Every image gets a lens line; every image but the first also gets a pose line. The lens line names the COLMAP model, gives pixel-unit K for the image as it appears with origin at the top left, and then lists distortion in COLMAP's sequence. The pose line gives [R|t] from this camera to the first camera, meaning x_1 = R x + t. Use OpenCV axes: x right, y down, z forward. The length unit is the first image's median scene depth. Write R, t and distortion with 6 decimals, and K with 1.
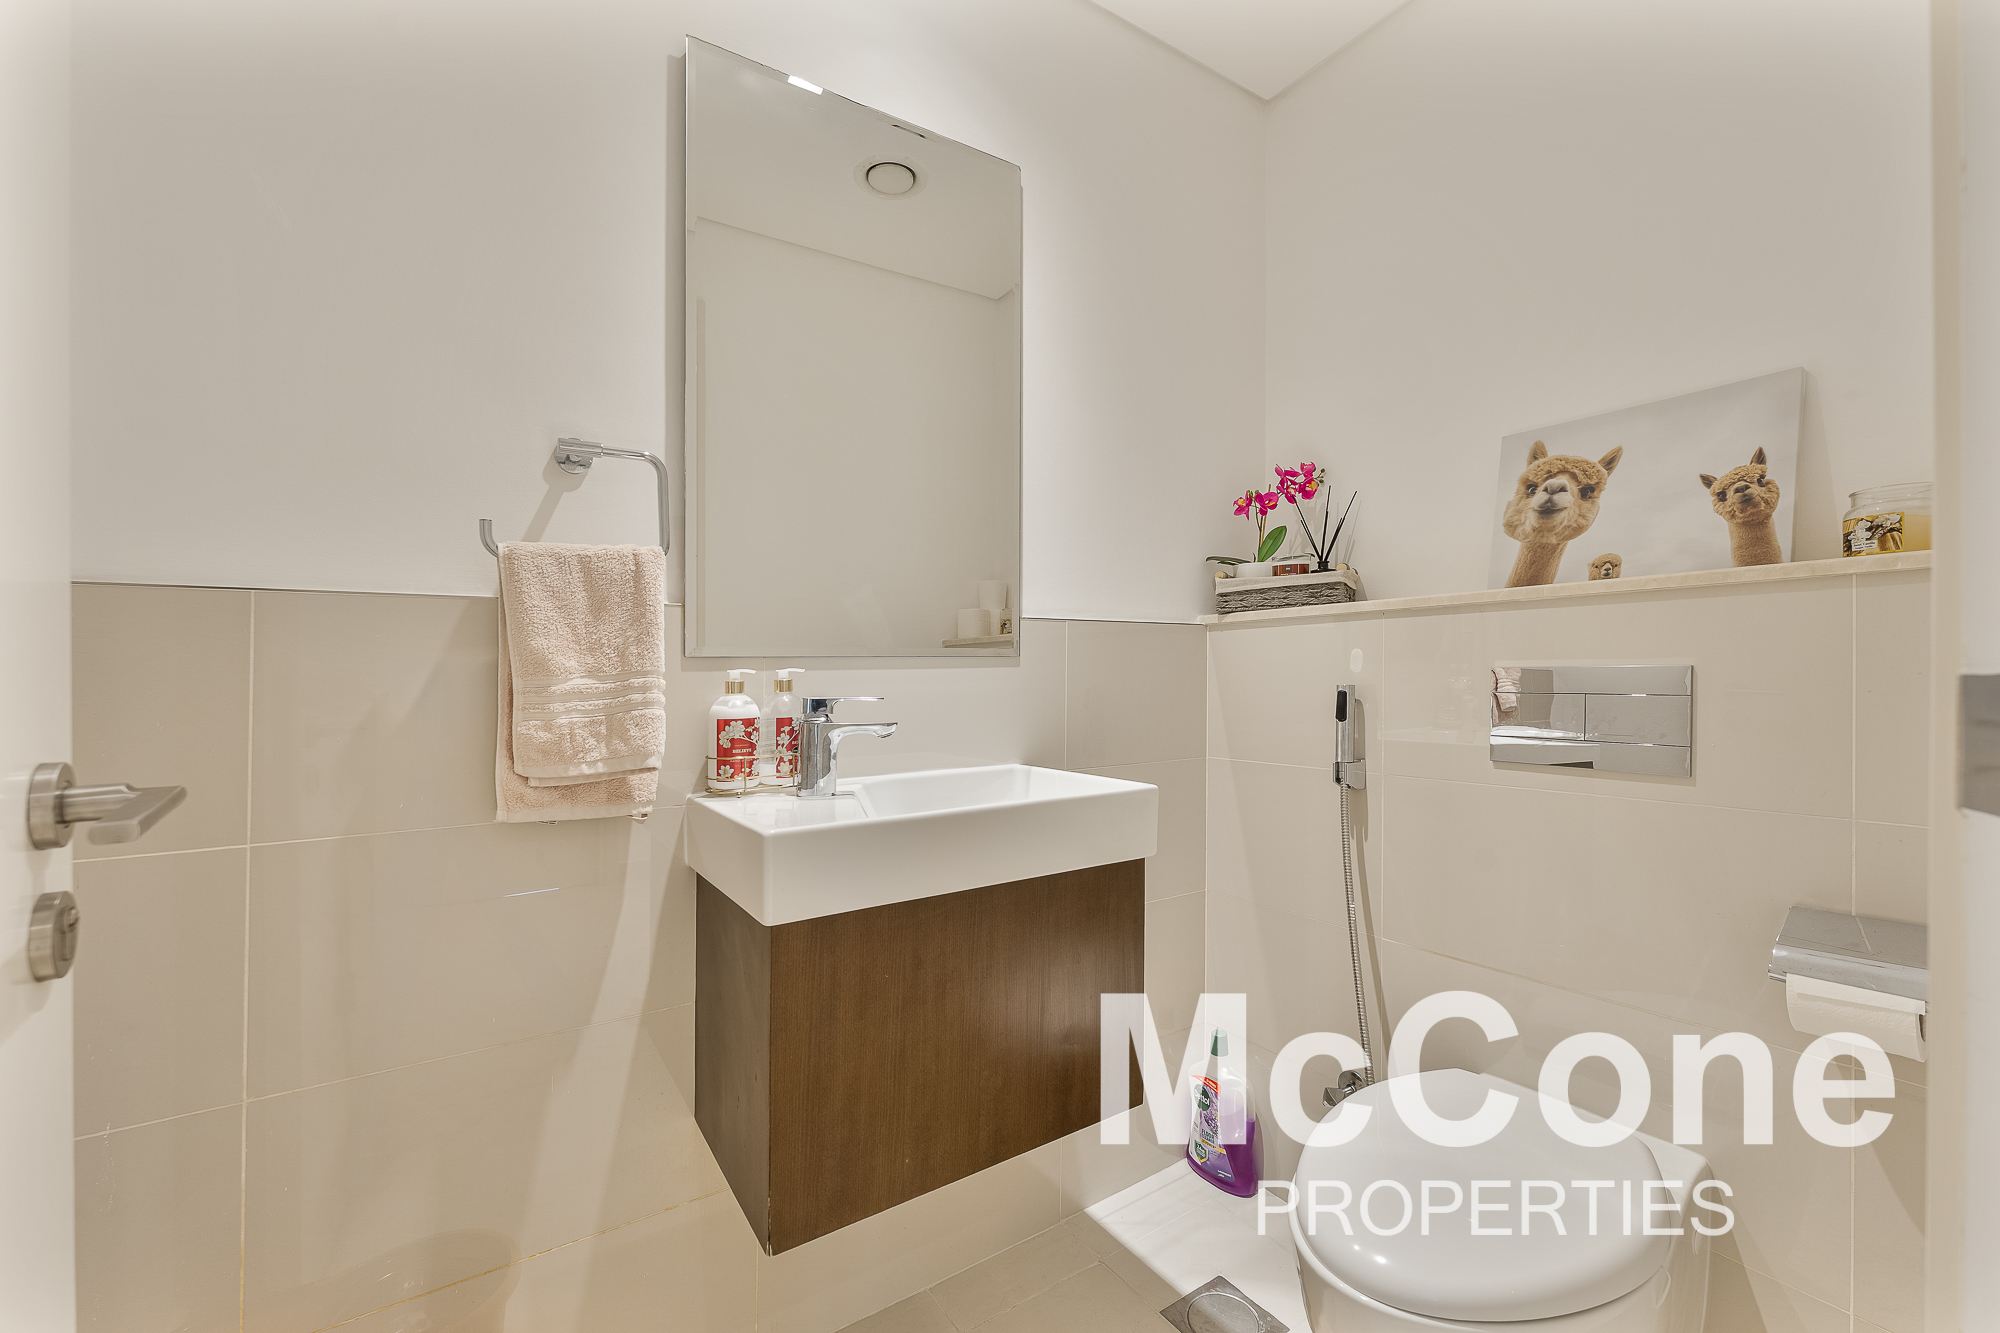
lens RADIAL K [[808.7, 0, 1014.7], [0, 808.7, 673.8], [0, 0, 1]] dist [0.000553, -0.000521]
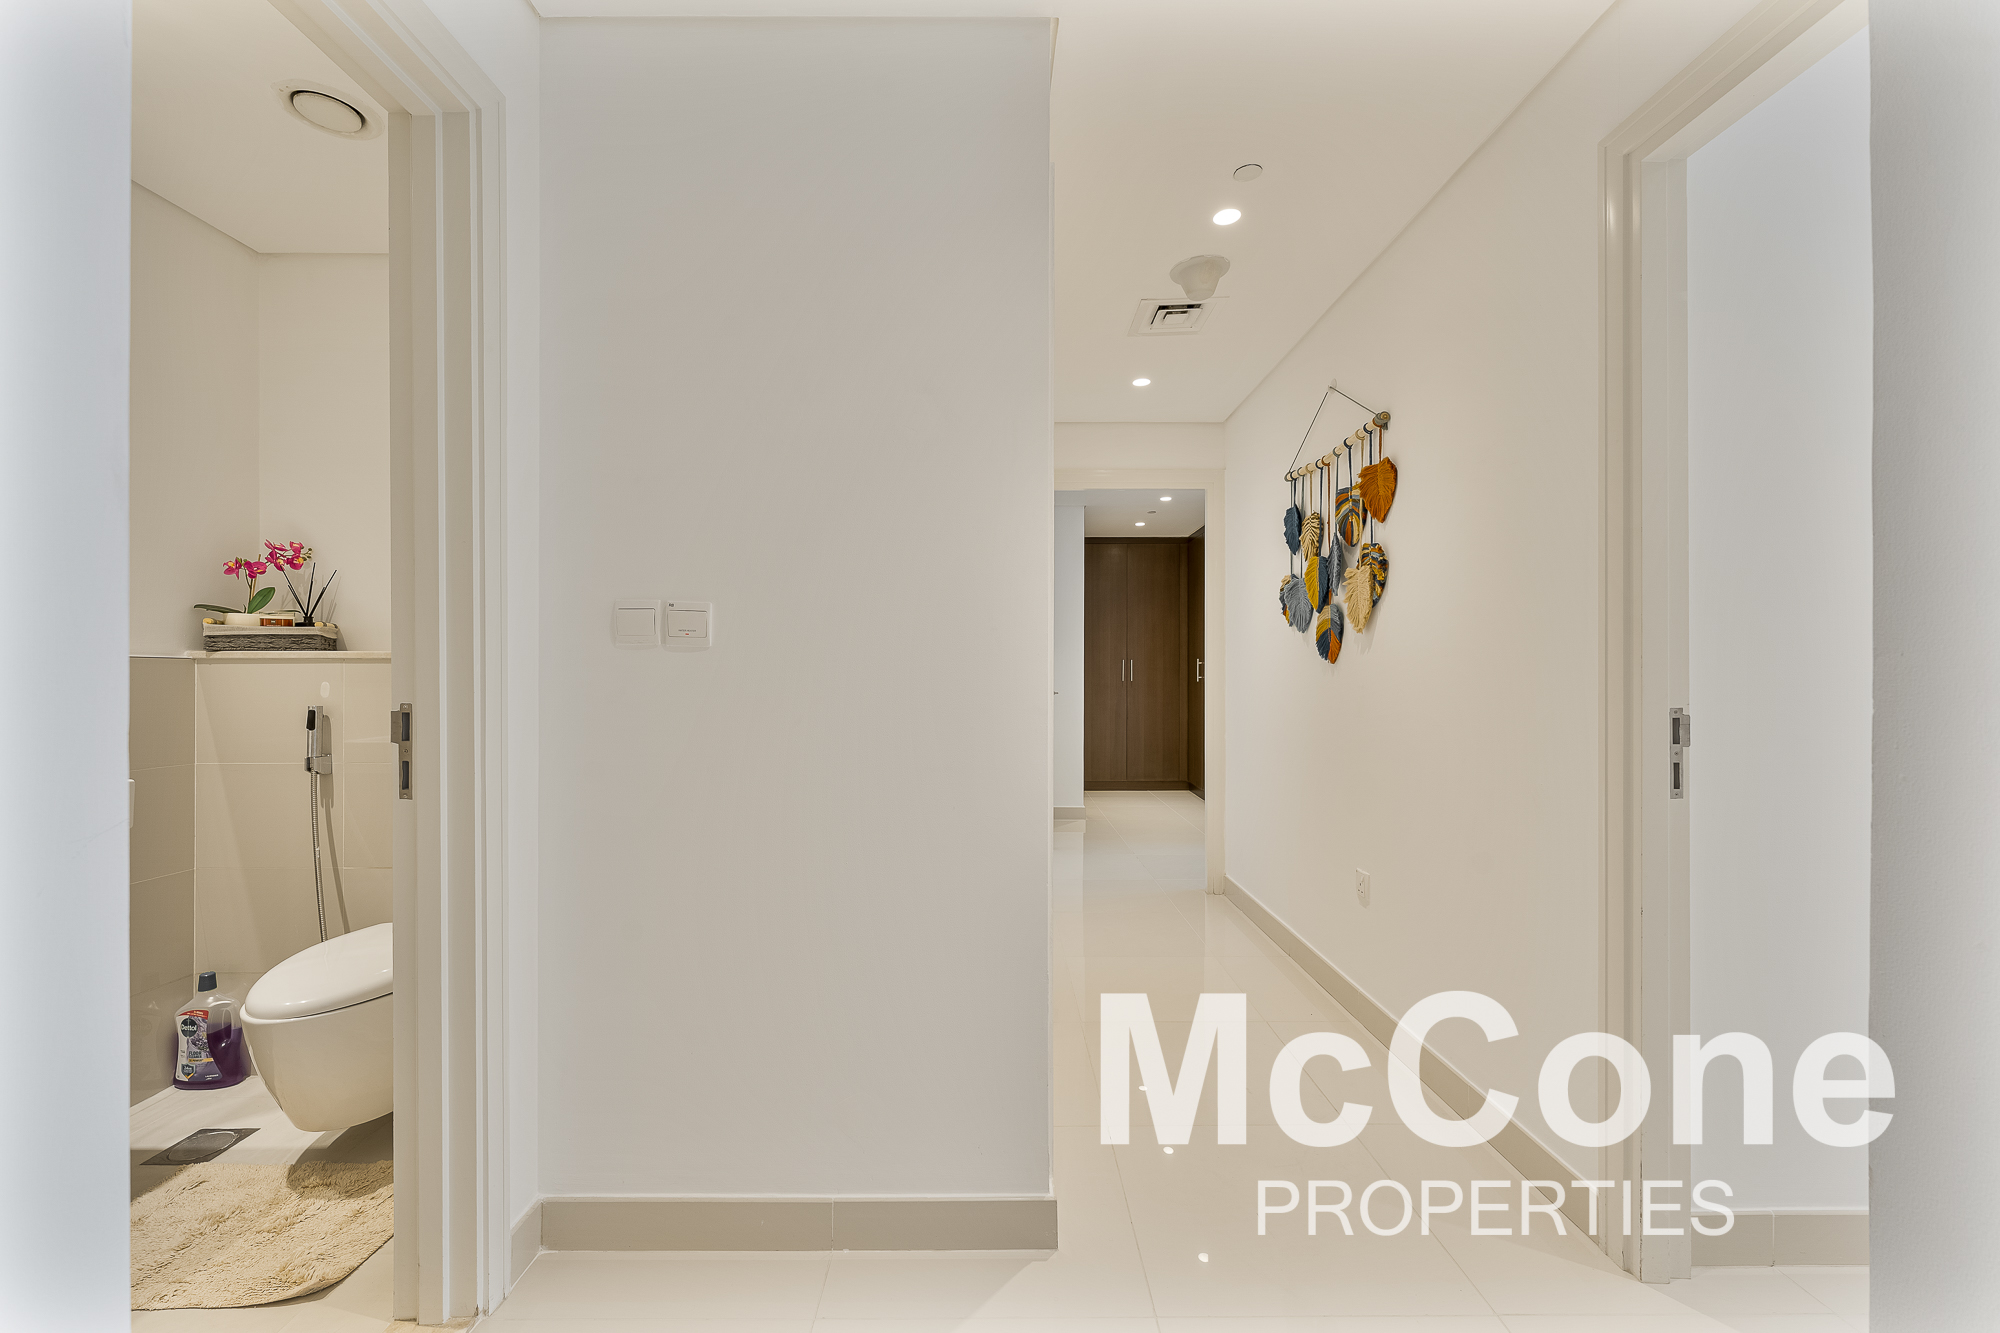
lens RADIAL K [[808.7, 0, 1002.0], [0, 808.7, 682.0], [0, 0, 1]] dist [0.000553, -0.000521]
pose [[0.547610, -0.002929, 0.836729, -0.132439], [-0.000367, 0.999993, 0.003741, -0.031830], [-0.836734, -0.002355, 0.547605, -0.773106]]
